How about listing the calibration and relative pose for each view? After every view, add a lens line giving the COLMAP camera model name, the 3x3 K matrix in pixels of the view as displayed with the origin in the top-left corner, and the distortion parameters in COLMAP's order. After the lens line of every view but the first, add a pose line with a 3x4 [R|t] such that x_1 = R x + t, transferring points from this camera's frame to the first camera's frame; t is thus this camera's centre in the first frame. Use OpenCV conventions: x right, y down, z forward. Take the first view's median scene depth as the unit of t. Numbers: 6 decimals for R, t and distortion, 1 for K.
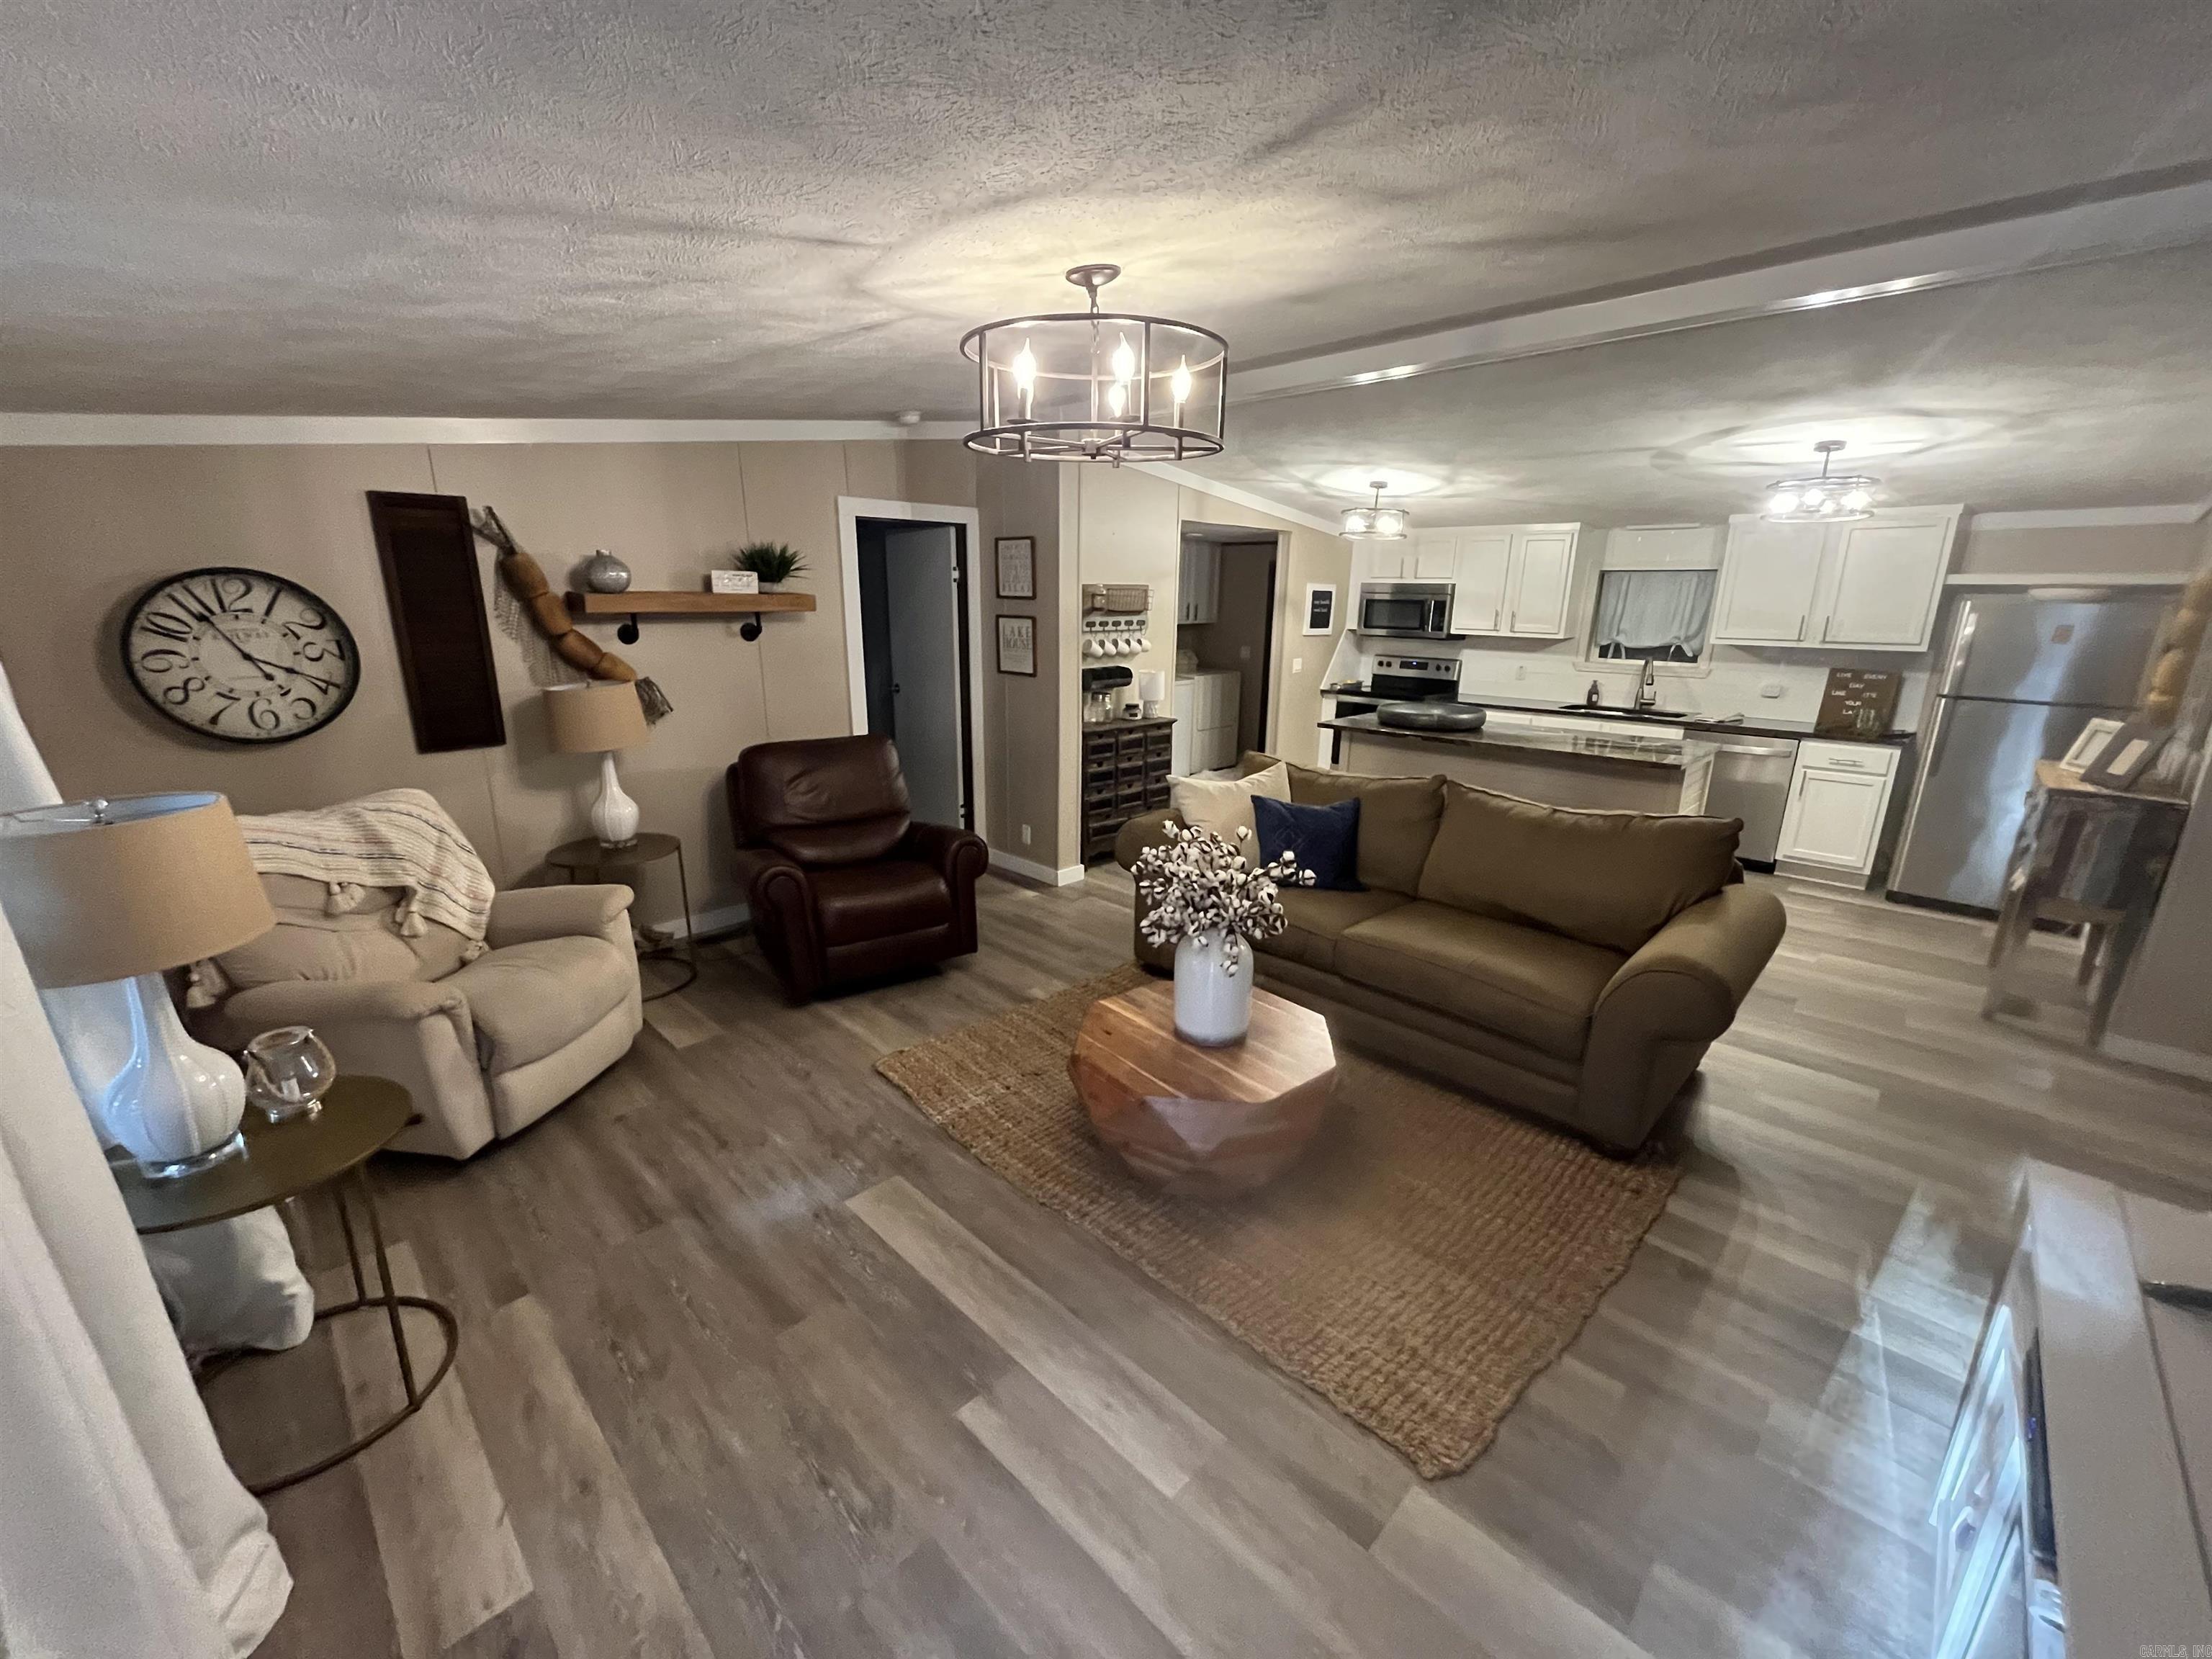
lens RADIAL K [[891.1, 0, 1103.7], [0, 891.1, 837.5], [0, 0, 1]] dist [-0.003853, -0.000122]
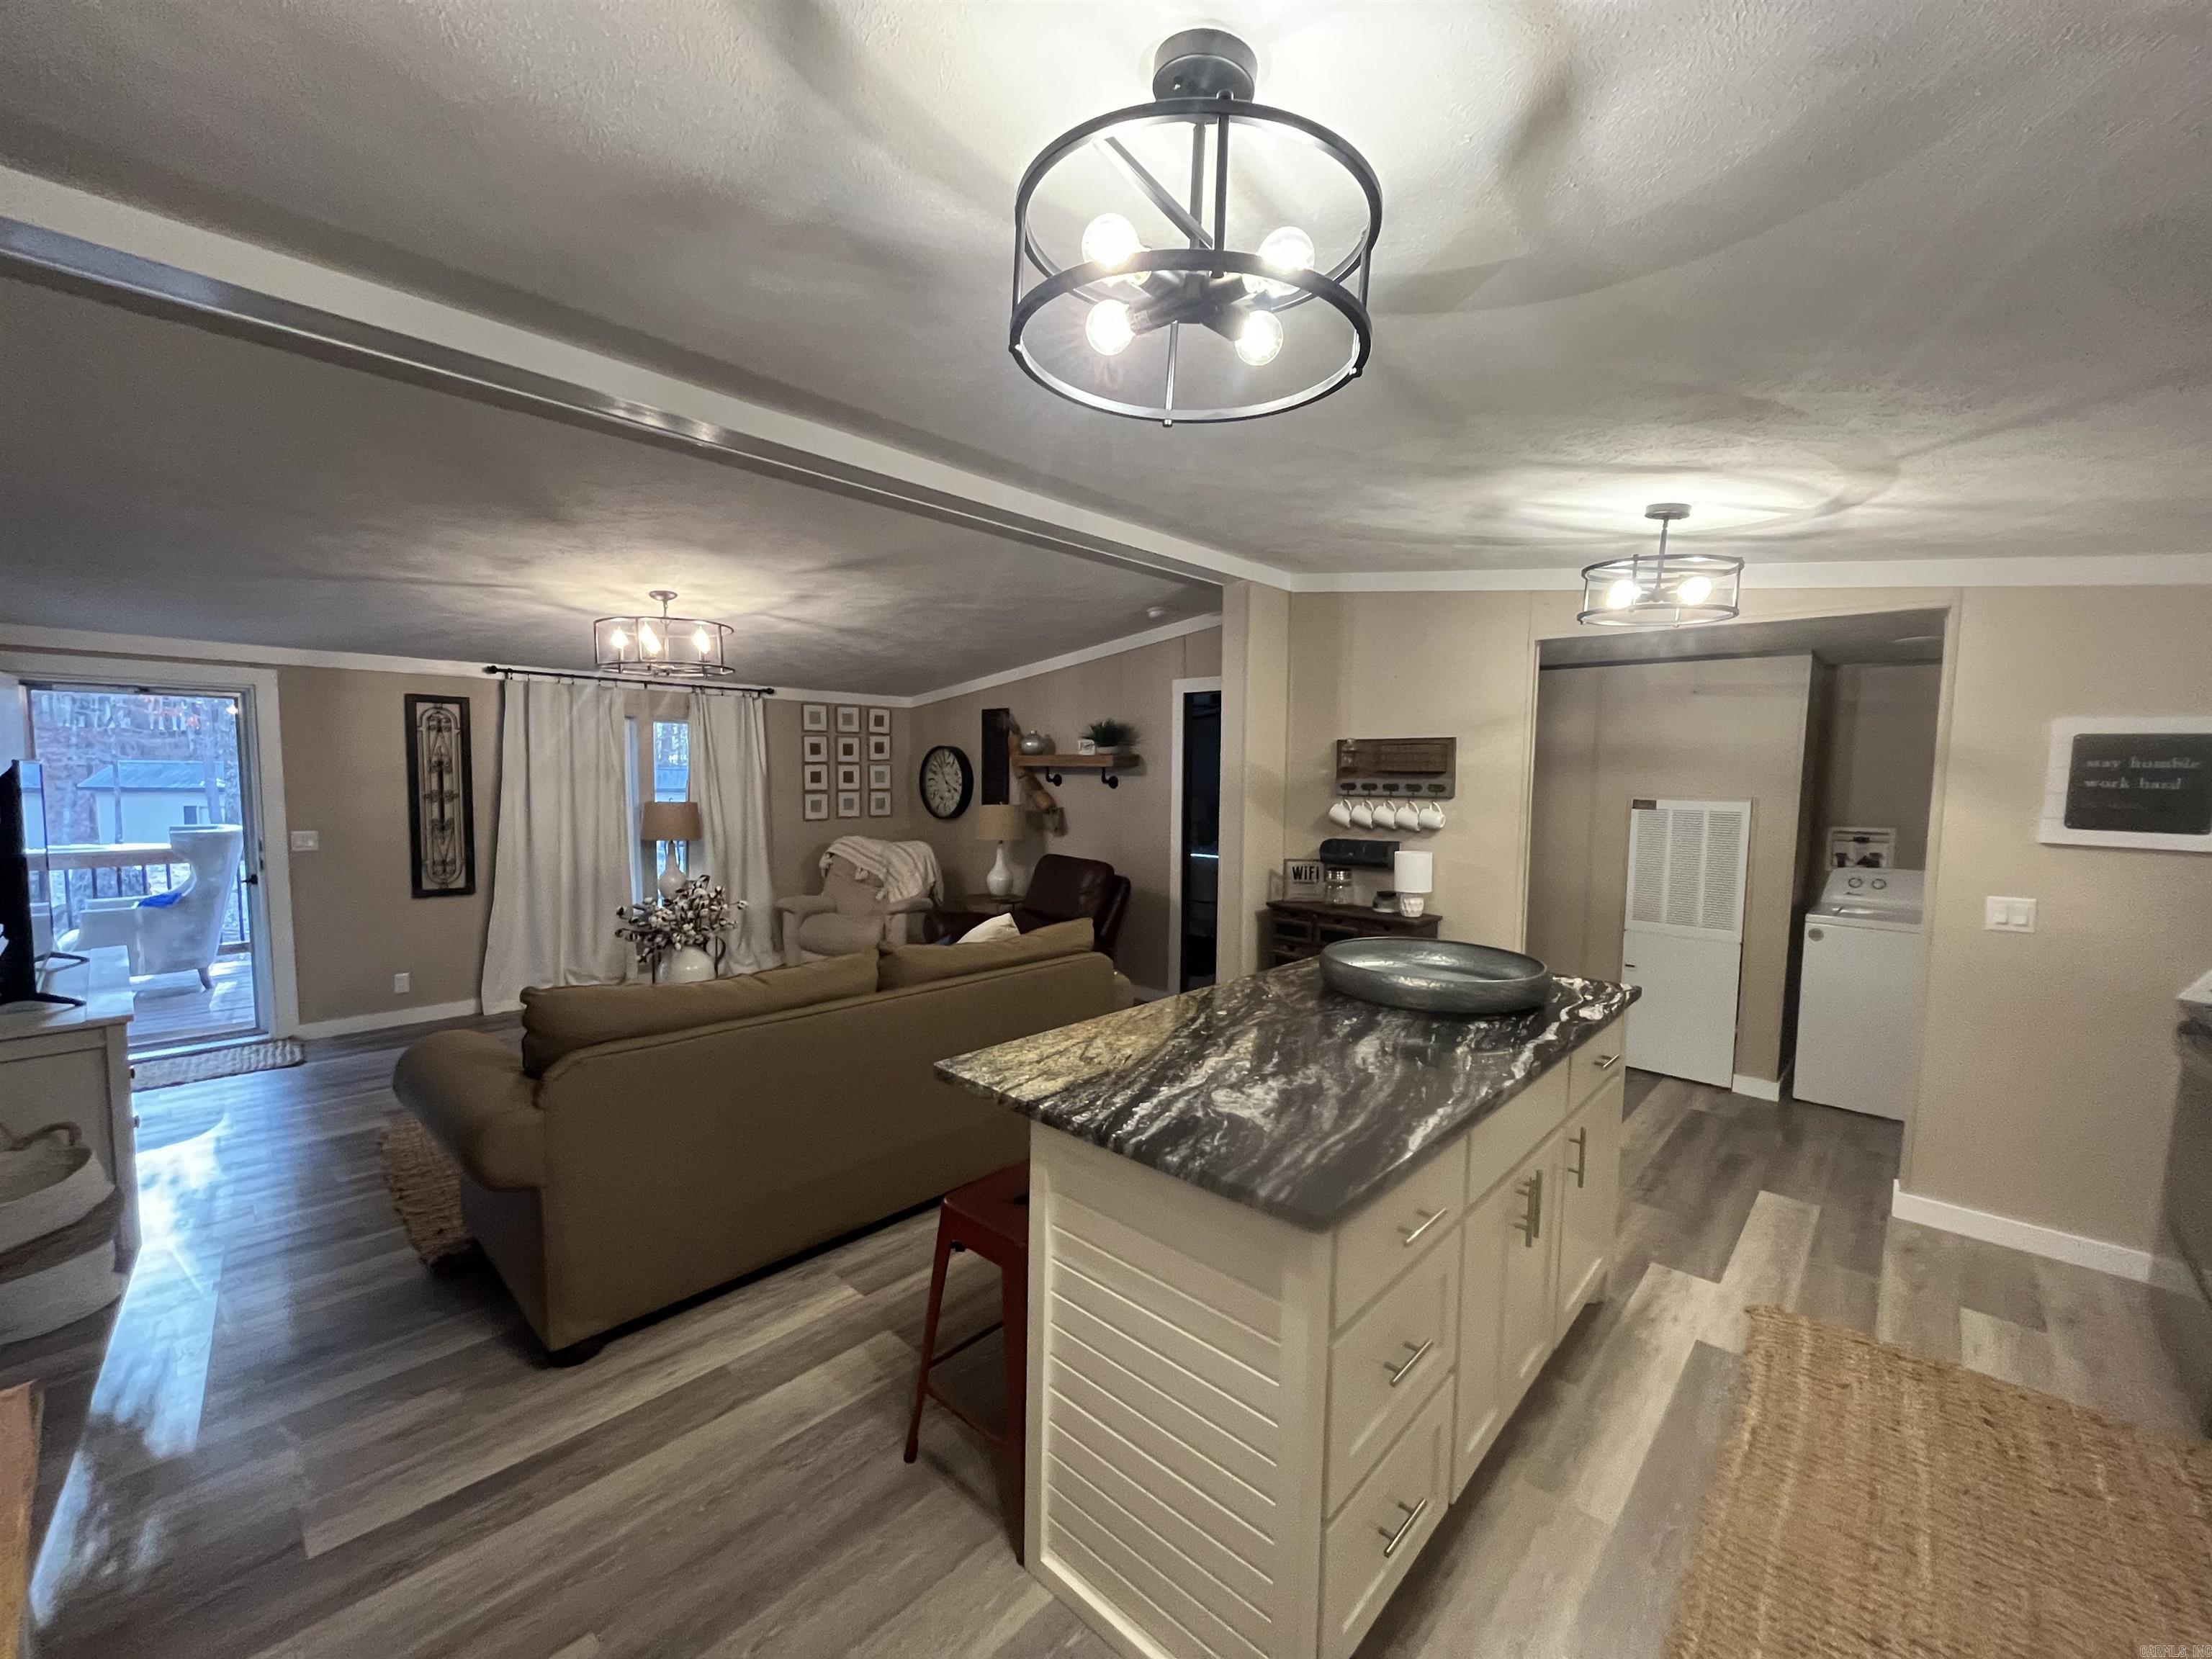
lens RADIAL K [[889.8, 0, 1103.3], [0, 889.8, 838.3], [0, 0, 1]] dist [-0.001759, -0.001143]
pose [[0.031511, 0.066574, -0.997284, 1.284231], [-0.278822, 0.958755, 0.055192, -0.280807], [0.959826, 0.276326, 0.048774, 1.208911]]
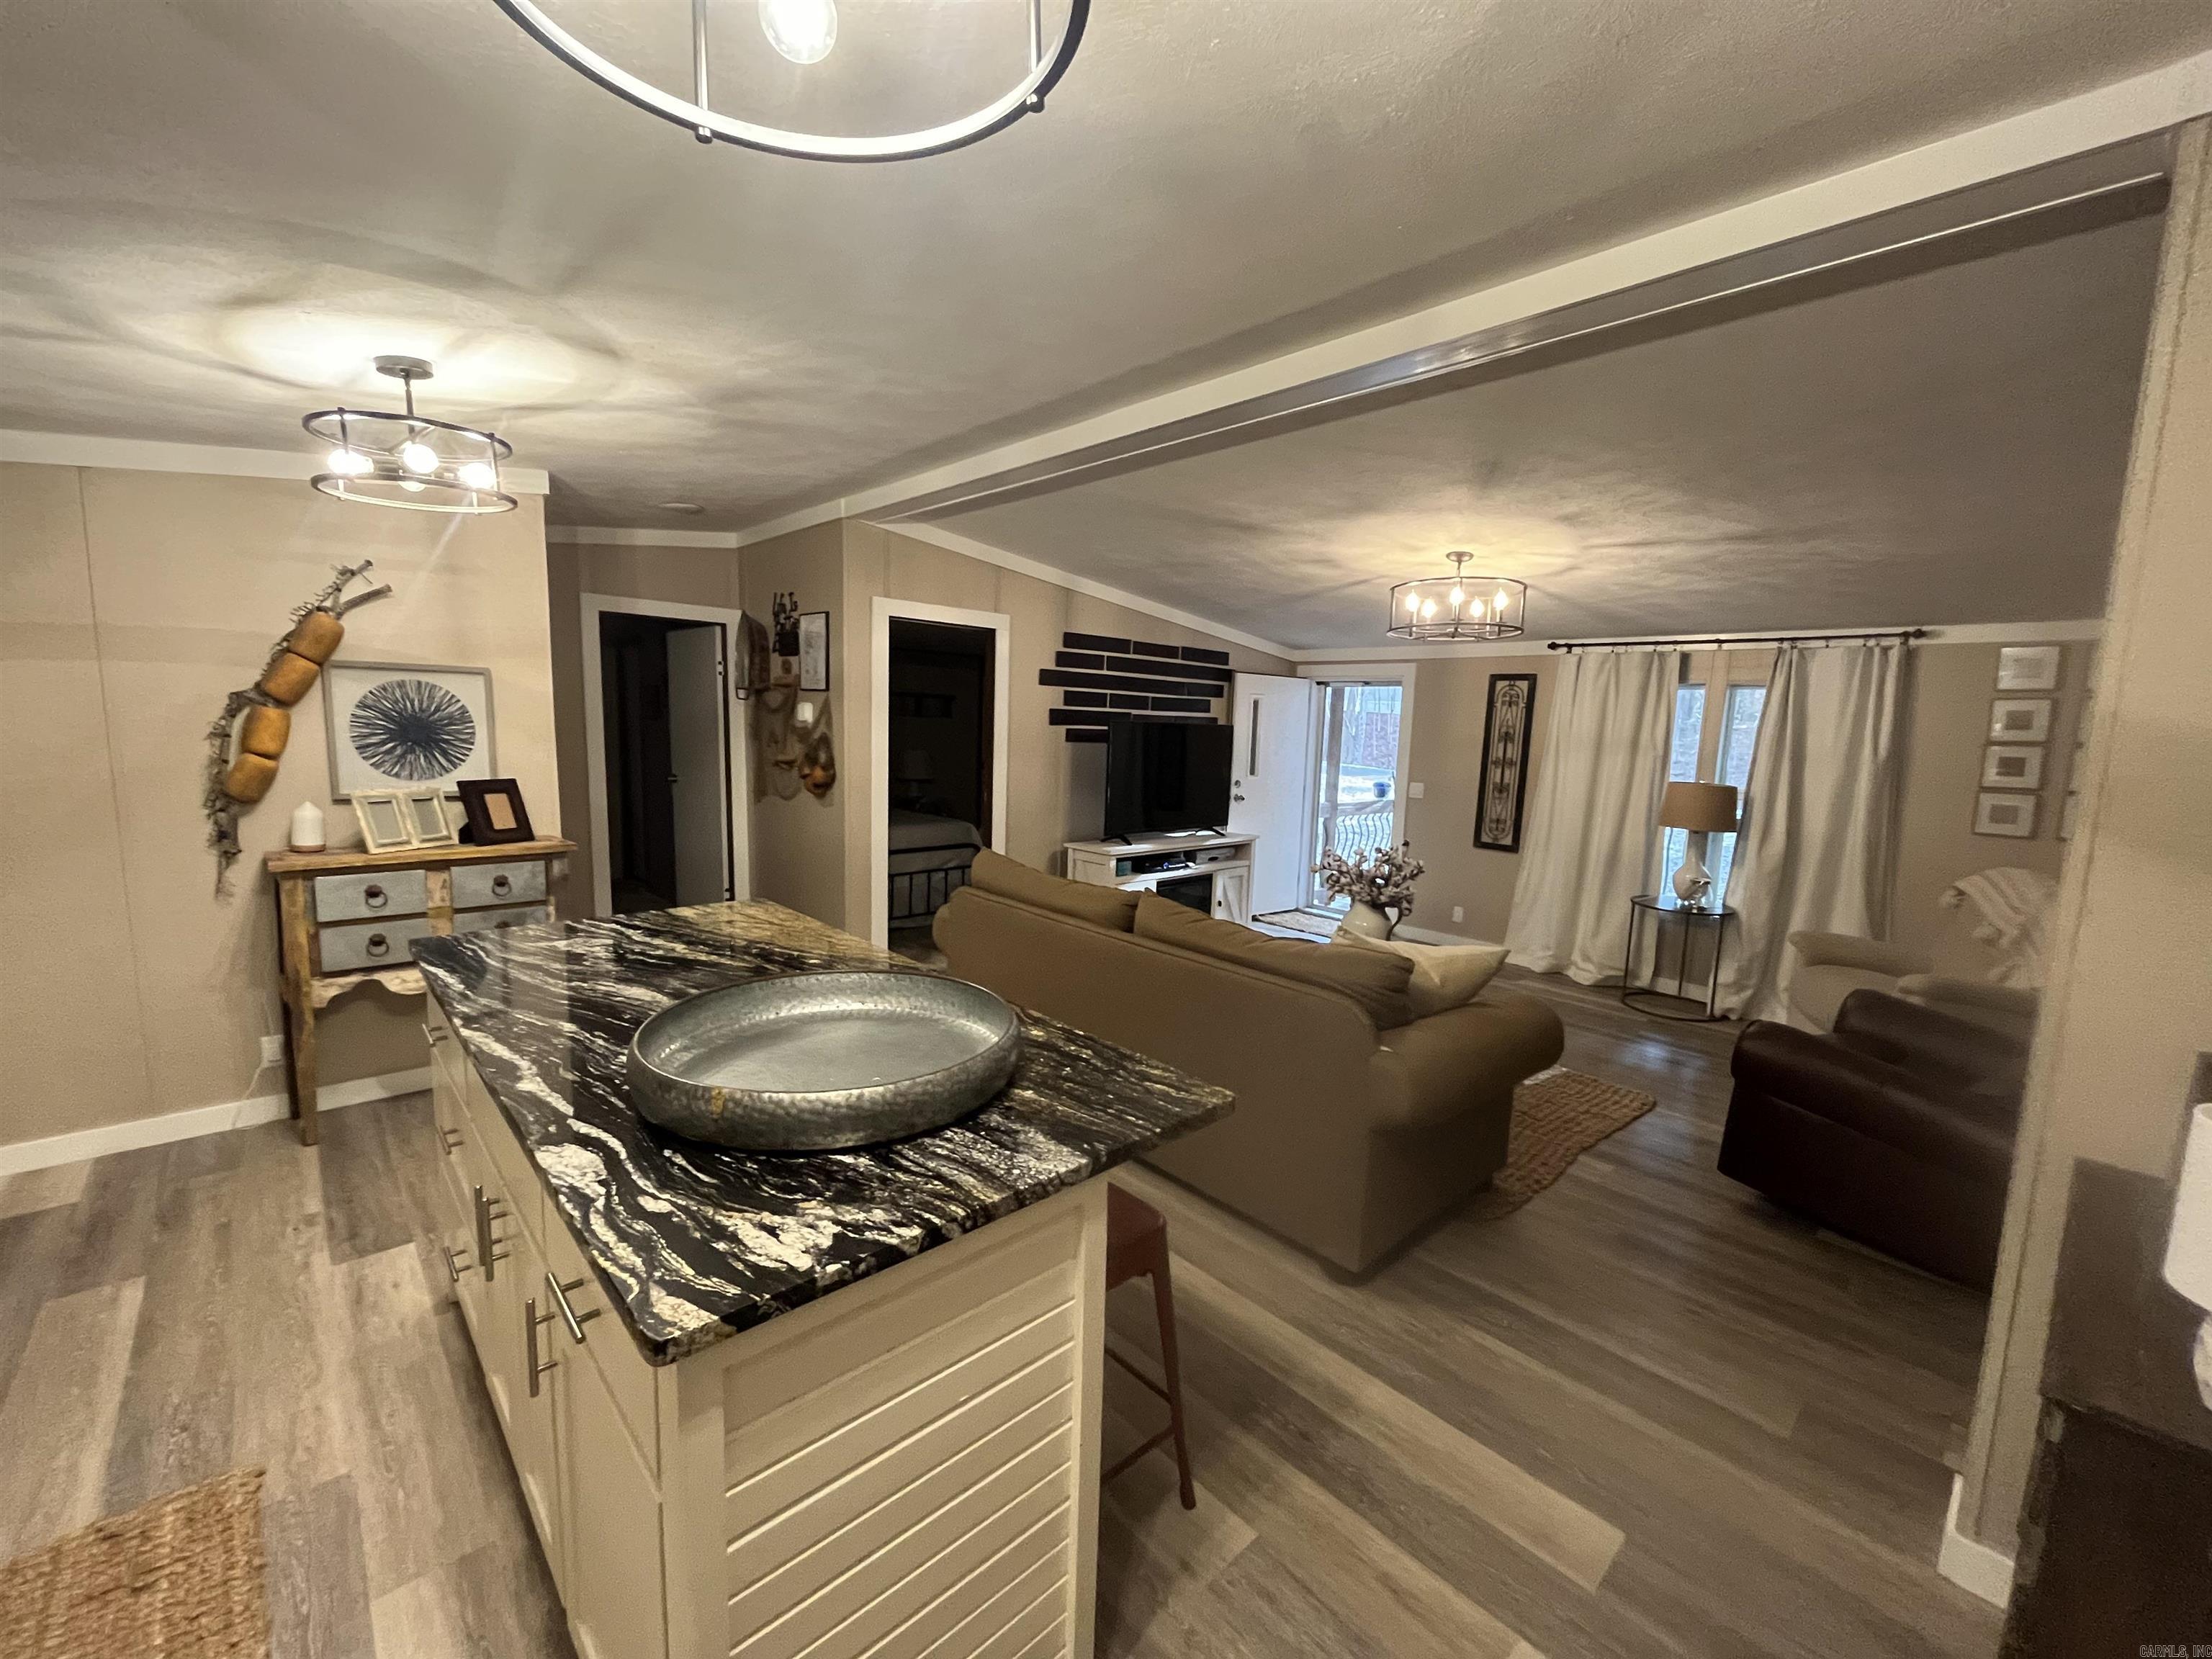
lens RADIAL K [[891.1, 0, 1103.7], [0, 891.1, 837.5], [0, 0, 1]] dist [-0.003853, -0.000122]
pose [[-0.998292, -0.048002, 0.033293, 0.424880], [-0.031263, 0.920433, 0.389648, -0.473301], [-0.049348, 0.387942, -0.920362, 1.887402]]
